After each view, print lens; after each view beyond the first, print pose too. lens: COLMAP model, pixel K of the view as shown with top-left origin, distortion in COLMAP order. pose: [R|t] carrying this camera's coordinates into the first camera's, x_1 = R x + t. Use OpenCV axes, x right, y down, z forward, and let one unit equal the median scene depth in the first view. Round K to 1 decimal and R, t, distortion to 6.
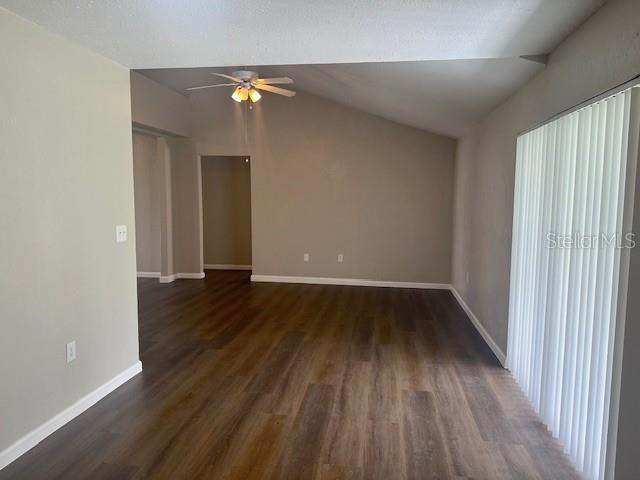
lens RADIAL K [[459.4, 0, 326.6], [0, 459.4, 240.9], [0, 0, 1]] dist [0.004048, -0.002338]
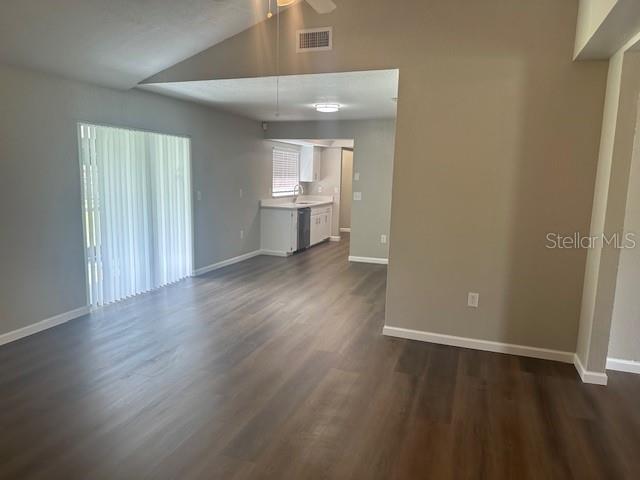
lens RADIAL K [[459.4, 0, 326.6], [0, 459.4, 240.9], [0, 0, 1]] dist [0.004048, -0.002338]
pose [[-0.978183, -0.061677, 0.198381, -0.588354], [-0.009991, 0.967774, 0.251623, -0.289276], [-0.207507, 0.244151, -0.947276, 2.531843]]
